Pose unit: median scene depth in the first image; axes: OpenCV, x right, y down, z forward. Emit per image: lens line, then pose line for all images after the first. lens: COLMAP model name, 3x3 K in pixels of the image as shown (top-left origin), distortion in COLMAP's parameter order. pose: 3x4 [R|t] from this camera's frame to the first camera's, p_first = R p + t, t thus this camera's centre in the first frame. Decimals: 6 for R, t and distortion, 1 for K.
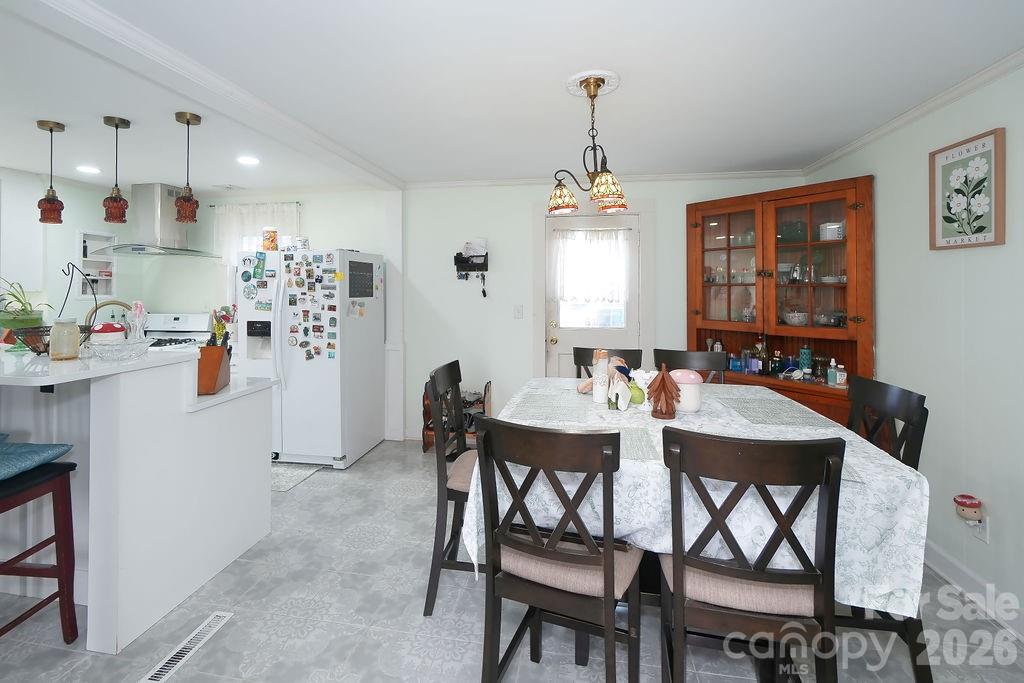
lens RADIAL K [[469.8, 0, 504.5], [0, 469.8, 289.0], [0, 0, 1]] dist [-0.001980, -0.000042]
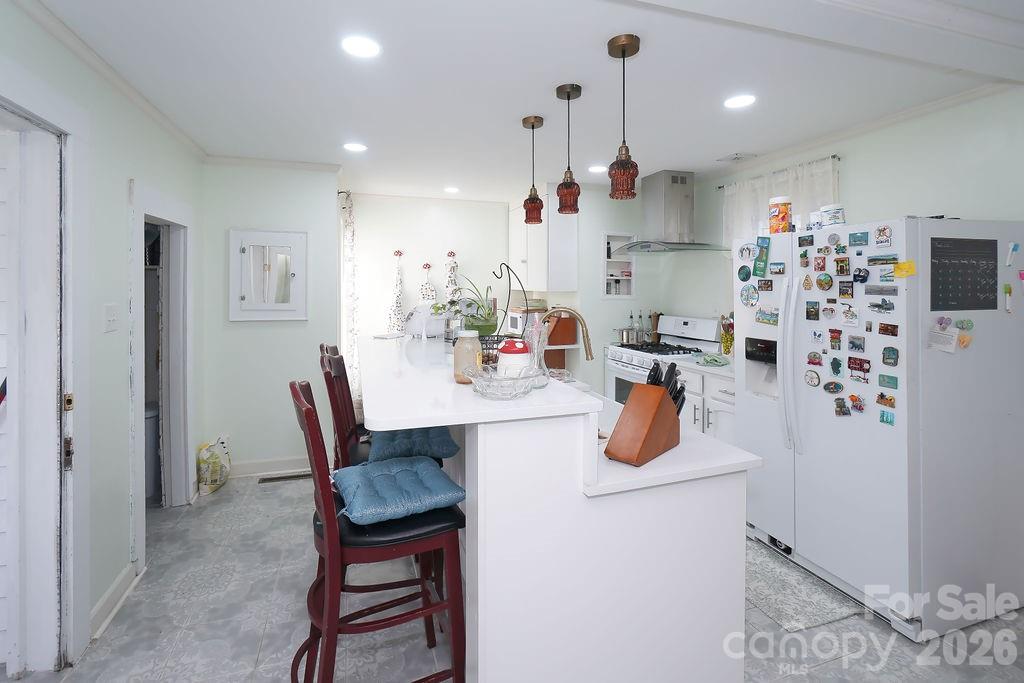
lens RADIAL K [[469.8, 0, 504.5], [0, 469.8, 289.0], [0, 0, 1]] dist [-0.001980, -0.000042]
pose [[0.469221, 0.005761, -0.883062, -0.102677], [0.001901, 0.999970, 0.007534, -0.009935], [0.883079, -0.005214, 0.469196, 0.365818]]
